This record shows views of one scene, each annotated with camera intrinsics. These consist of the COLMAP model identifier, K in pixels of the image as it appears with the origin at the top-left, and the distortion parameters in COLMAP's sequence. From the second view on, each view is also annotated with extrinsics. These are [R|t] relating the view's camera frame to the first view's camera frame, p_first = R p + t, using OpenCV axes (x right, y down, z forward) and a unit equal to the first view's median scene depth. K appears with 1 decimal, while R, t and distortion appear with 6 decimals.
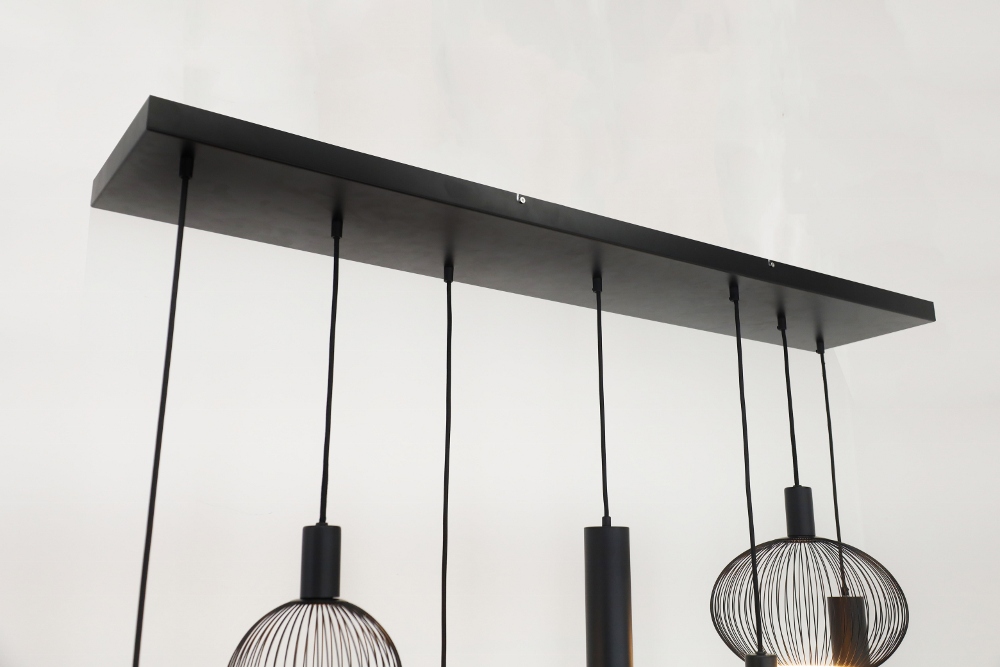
lens RADIAL K [[870.0, 0, 480.3], [0, 870.0, 327.7], [0, 0, 1]] dist [-0.006661, -0.006418]
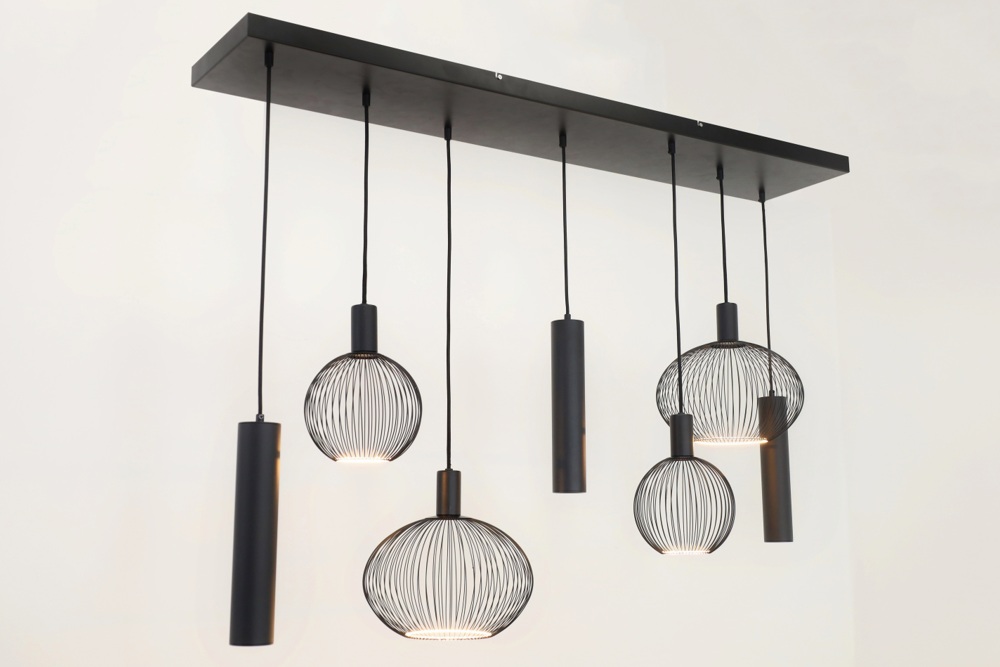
lens RADIAL K [[1066.7, 0, 498.4], [0, 1066.7, 331.4], [0, 0, 1]] dist [-0.029367, 0.000000]
pose [[0.999875, -0.014509, 0.006253, 0.026629], [0.013832, 0.995161, 0.097276, 0.081213], [-0.007635, -0.097178, 0.995238, -0.648322]]
